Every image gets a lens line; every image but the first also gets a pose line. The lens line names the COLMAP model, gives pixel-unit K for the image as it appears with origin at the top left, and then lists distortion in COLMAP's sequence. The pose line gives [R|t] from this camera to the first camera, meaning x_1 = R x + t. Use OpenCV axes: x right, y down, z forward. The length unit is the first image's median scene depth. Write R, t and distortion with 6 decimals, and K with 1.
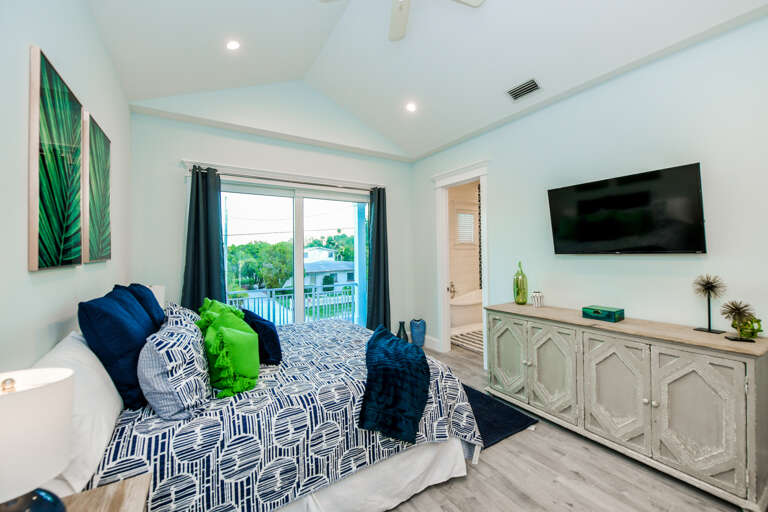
lens RADIAL K [[308.2, 0, 387.7], [0, 308.2, 251.5], [0, 0, 1]] dist [-0.012886, -0.000201]
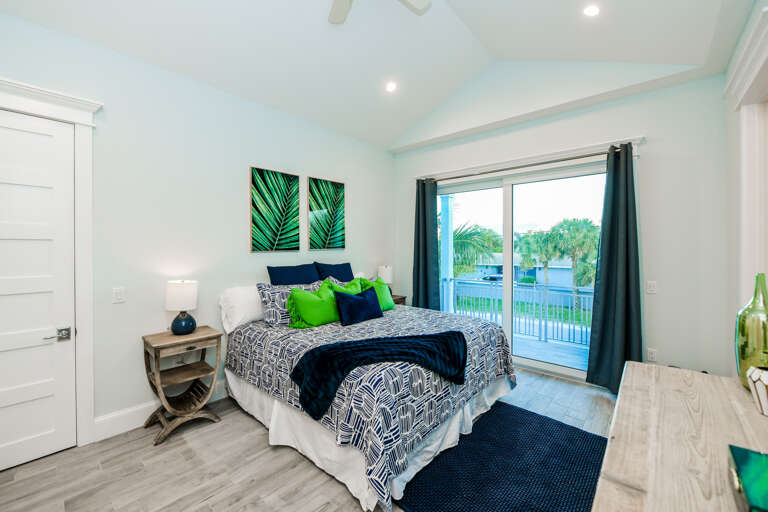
lens RADIAL K [[308.2, 0, 381.0], [0, 308.2, 251.3], [0, 0, 1]] dist [-0.012886, -0.000201]
pose [[0.283621, 0.019664, -0.958735, 0.572855], [0.001074, 0.999783, 0.020824, 0.001267], [0.958936, -0.006935, 0.283538, 0.441695]]
